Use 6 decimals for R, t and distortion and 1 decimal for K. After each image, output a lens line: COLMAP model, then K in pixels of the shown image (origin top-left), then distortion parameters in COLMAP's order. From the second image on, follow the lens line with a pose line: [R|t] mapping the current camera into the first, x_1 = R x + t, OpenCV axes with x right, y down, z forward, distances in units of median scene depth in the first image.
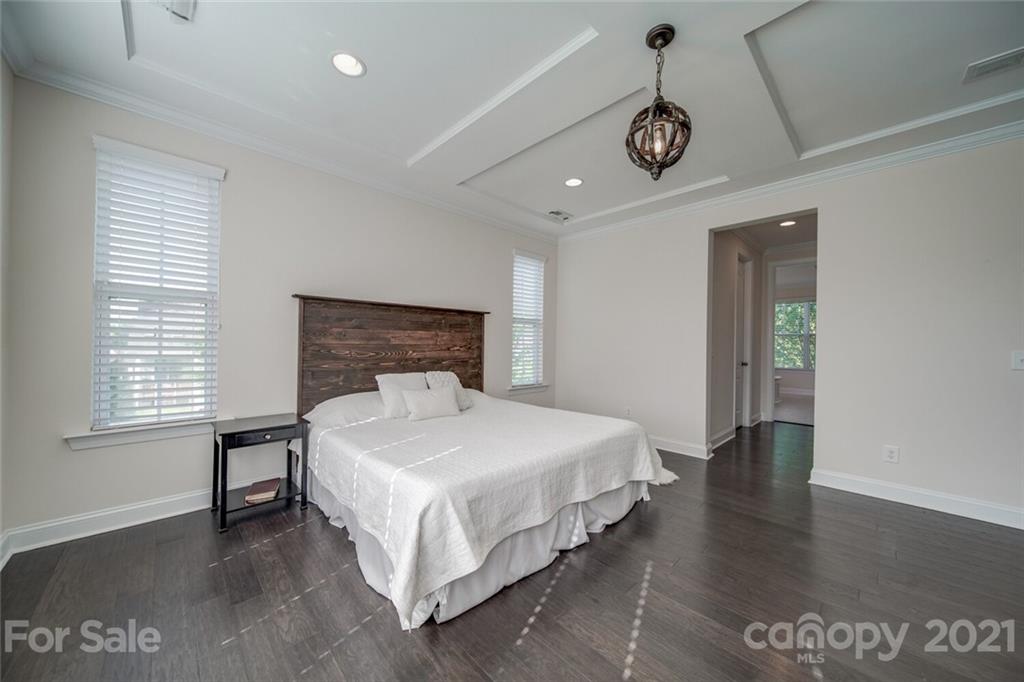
lens RADIAL K [[359.5, 0, 519.5], [0, 359.5, 337.7], [0, 0, 1]] dist [-0.002821, -0.000058]
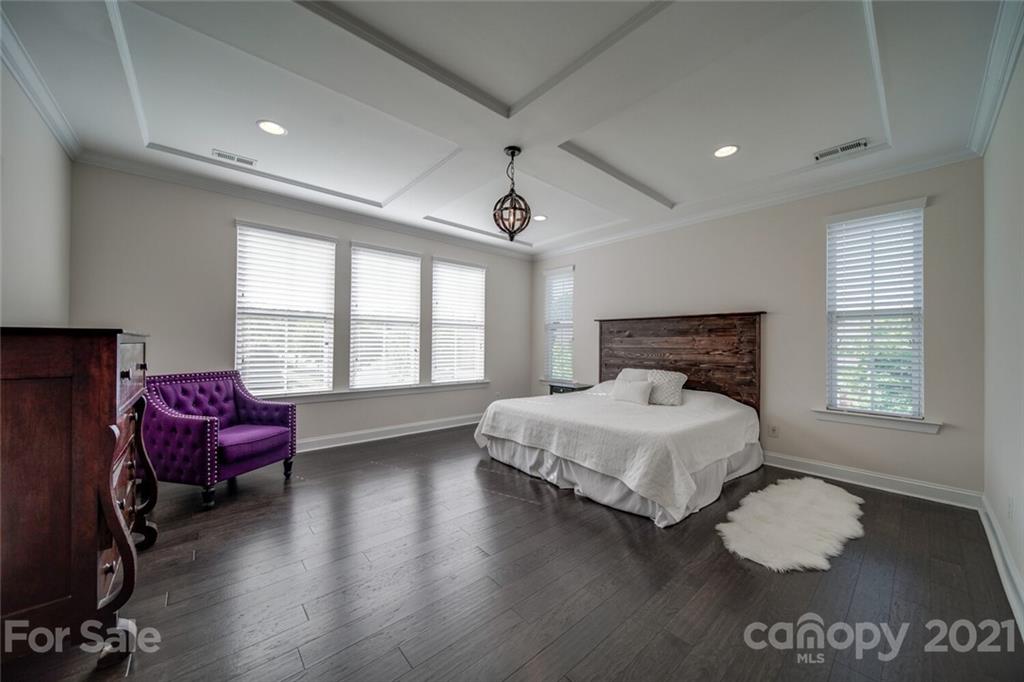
lens RADIAL K [[359.5, 0, 518.5], [0, 359.5, 344.8], [0, 0, 1]] dist [-0.002821, -0.000058]
pose [[-0.038632, -0.022876, -0.998992, 0.874146], [-0.006820, 0.999721, -0.022629, 0.035714], [0.999230, 0.005939, -0.038777, 0.504985]]
